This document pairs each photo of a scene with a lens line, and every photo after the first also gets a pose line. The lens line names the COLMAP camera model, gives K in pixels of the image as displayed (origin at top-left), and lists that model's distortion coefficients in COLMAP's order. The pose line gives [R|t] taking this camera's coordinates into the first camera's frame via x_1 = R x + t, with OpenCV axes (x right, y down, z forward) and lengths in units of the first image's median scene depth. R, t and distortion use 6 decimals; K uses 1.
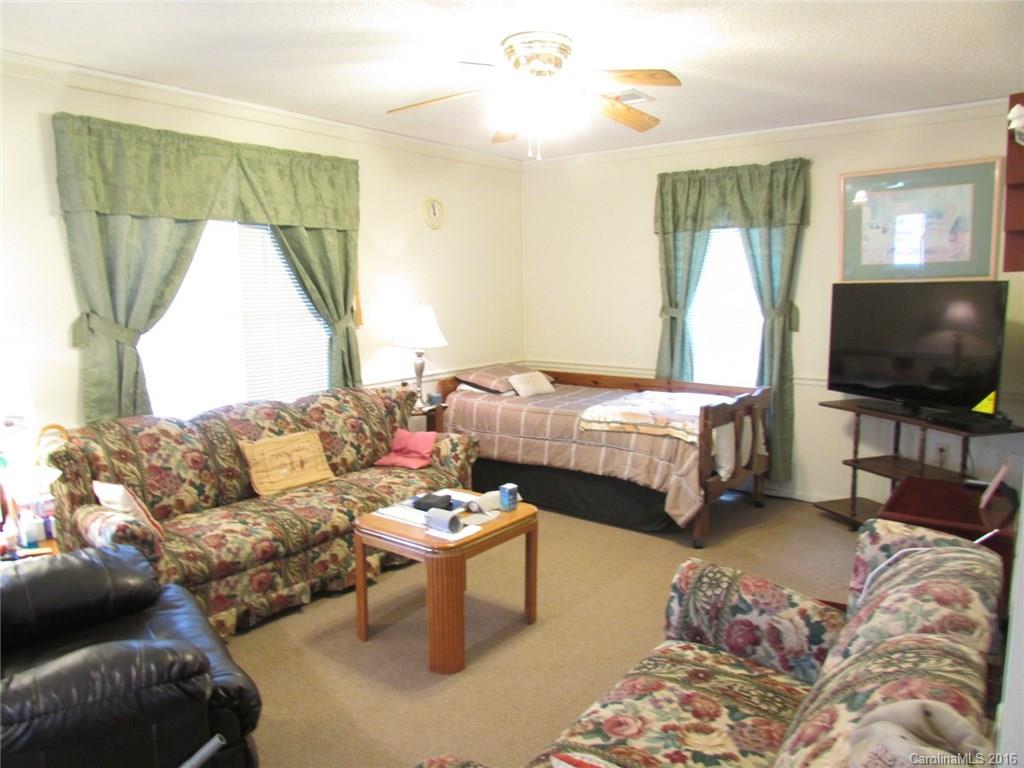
lens RADIAL K [[734.1, 0, 511.3], [0, 734.1, 387.5], [0, 0, 1]] dist [-0.002335, 0.000485]
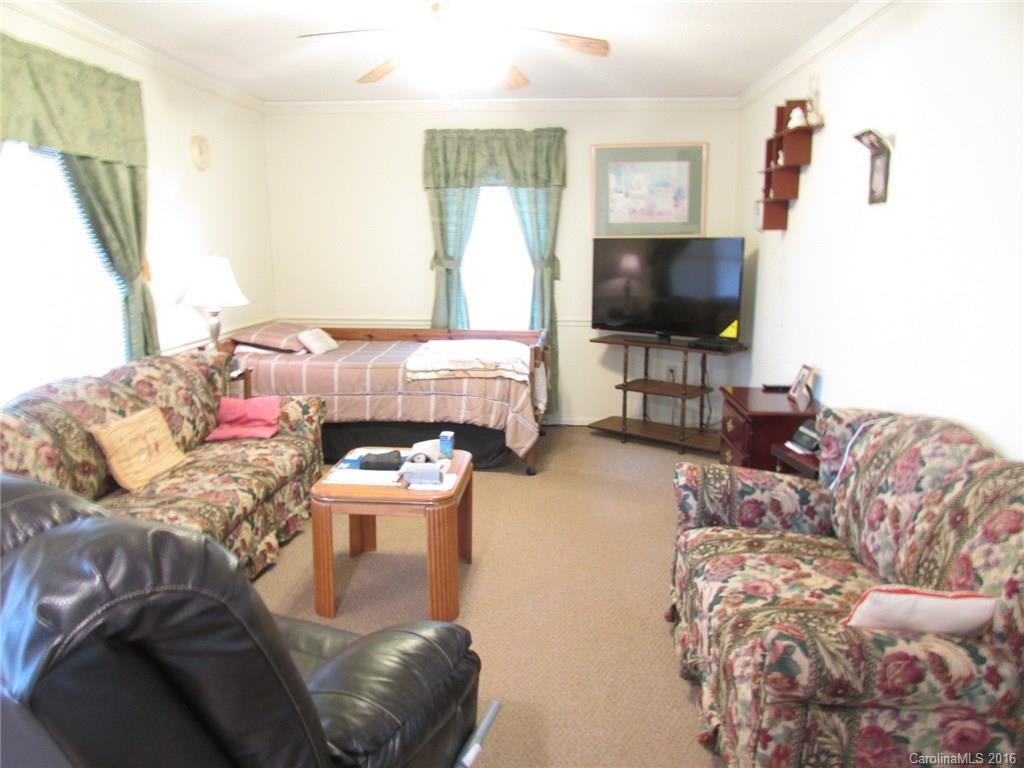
lens RADIAL K [[732.9, 0, 497.7], [0, 732.9, 387.6], [0, 0, 1]] dist [-0.024858, 0.004837]
pose [[0.842927, -0.093774, 0.529793, -0.354798], [0.064269, 0.995193, 0.073895, 0.000415], [-0.534175, -0.028239, 0.844902, 0.083532]]
